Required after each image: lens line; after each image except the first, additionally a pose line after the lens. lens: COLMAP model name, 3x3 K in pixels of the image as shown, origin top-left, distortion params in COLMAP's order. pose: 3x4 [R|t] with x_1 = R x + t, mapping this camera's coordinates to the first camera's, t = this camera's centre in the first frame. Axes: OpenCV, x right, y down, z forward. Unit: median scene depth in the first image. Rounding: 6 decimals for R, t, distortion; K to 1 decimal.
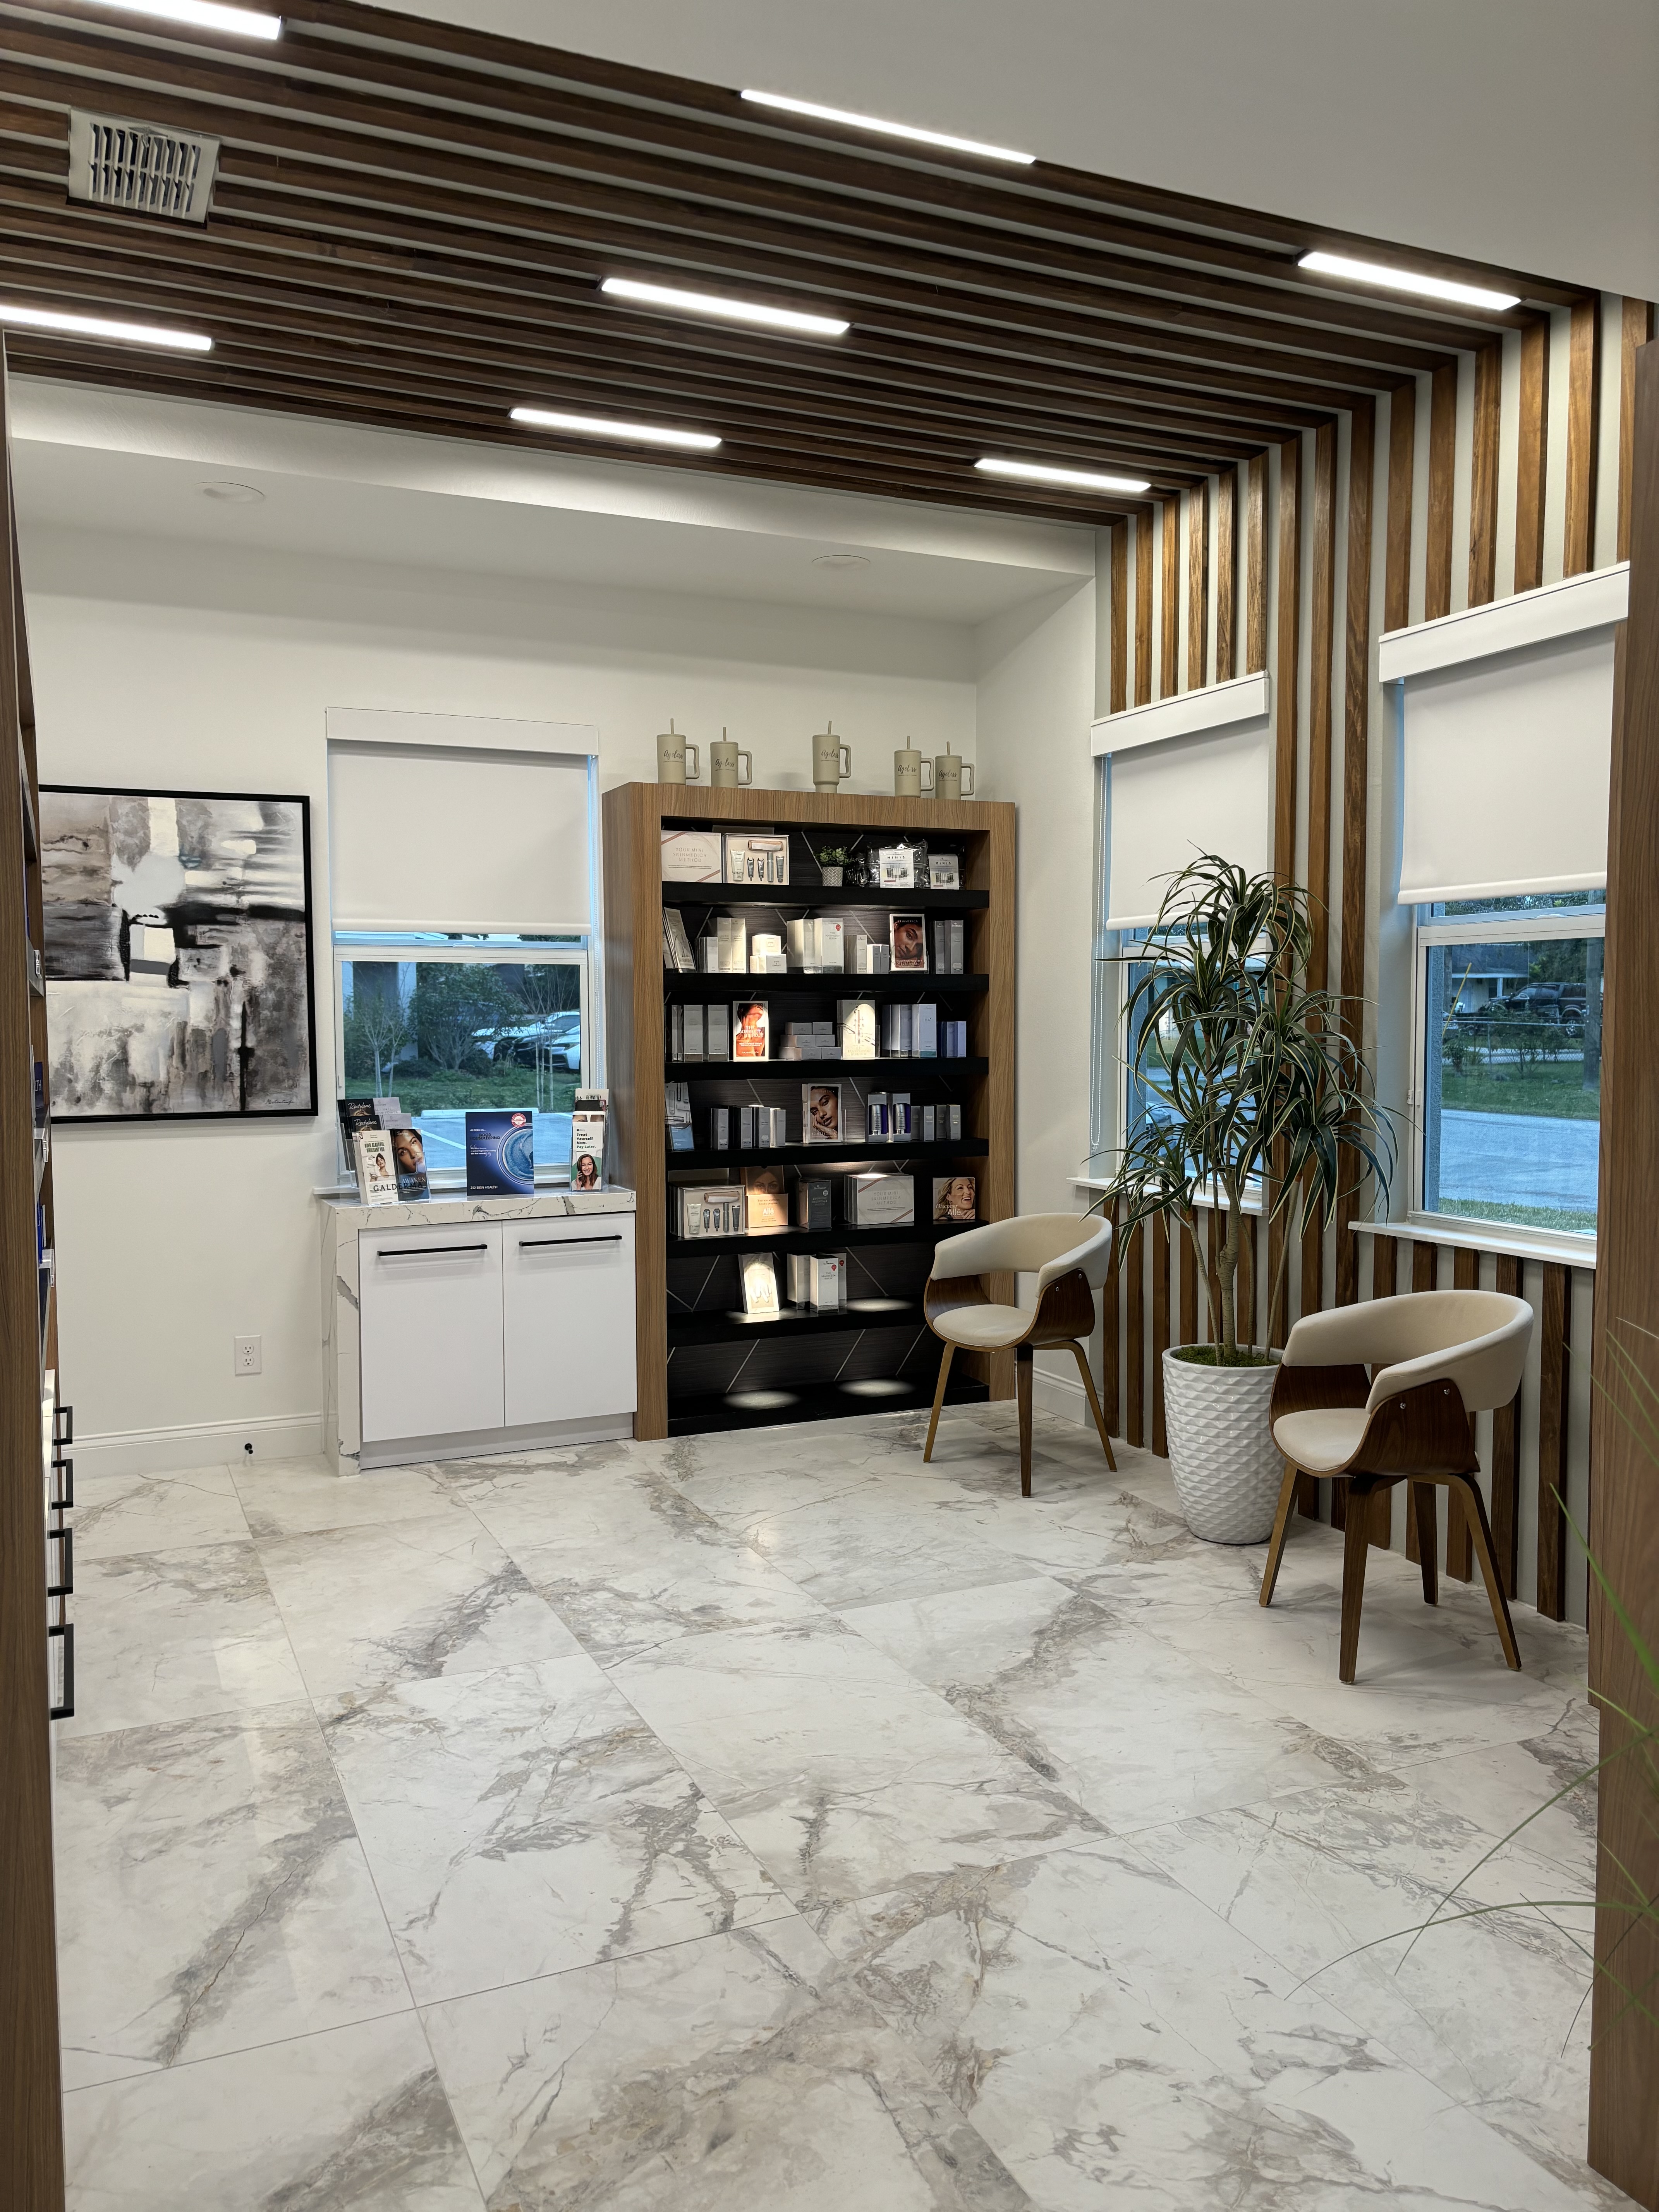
lens RADIAL K [[1680.1, 0, 827.8], [0, 1680.1, 1107.8], [0, 0, 1]] dist [0.001954, -0.019267]
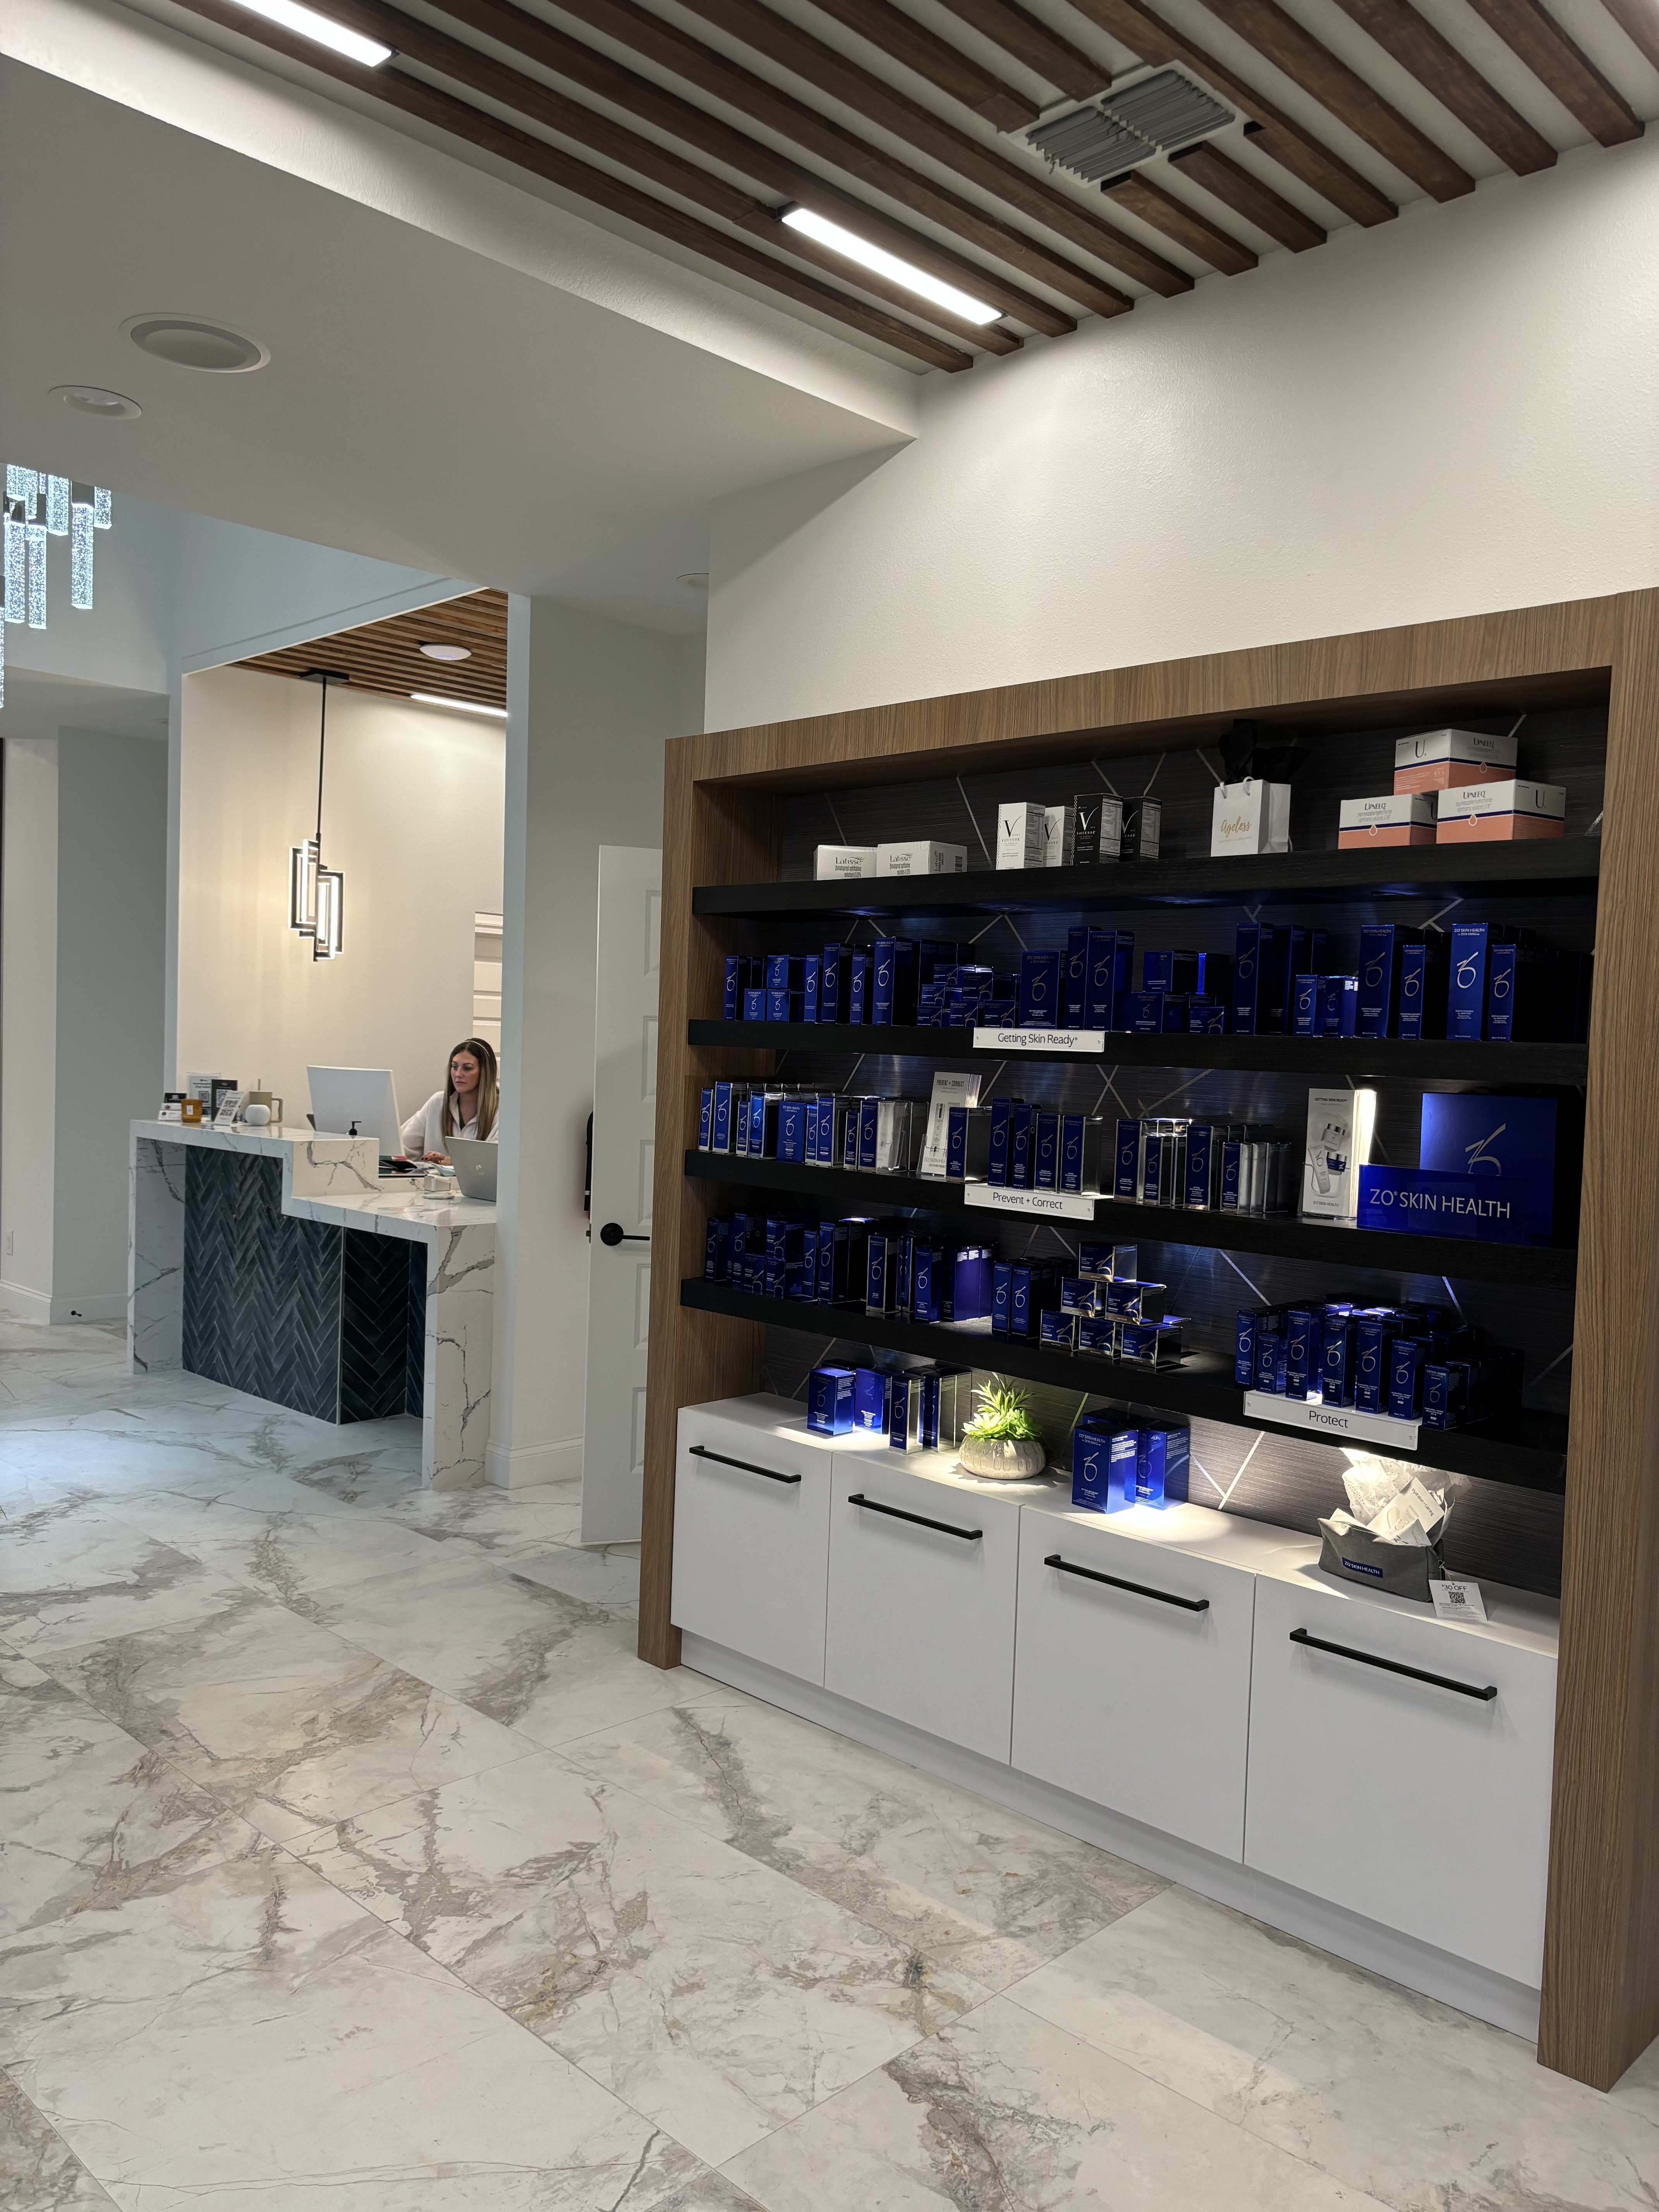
lens RADIAL K [[1680.1, 0, 830.9], [0, 1680.1, 1105.5], [0, 0, 1]] dist [0.001954, -0.019267]
pose [[-0.932668, -0.016765, -0.360345, 0.047134], [-0.054045, 0.994139, 0.093631, -0.132595], [0.356663, 0.106802, -0.928108, 1.943852]]
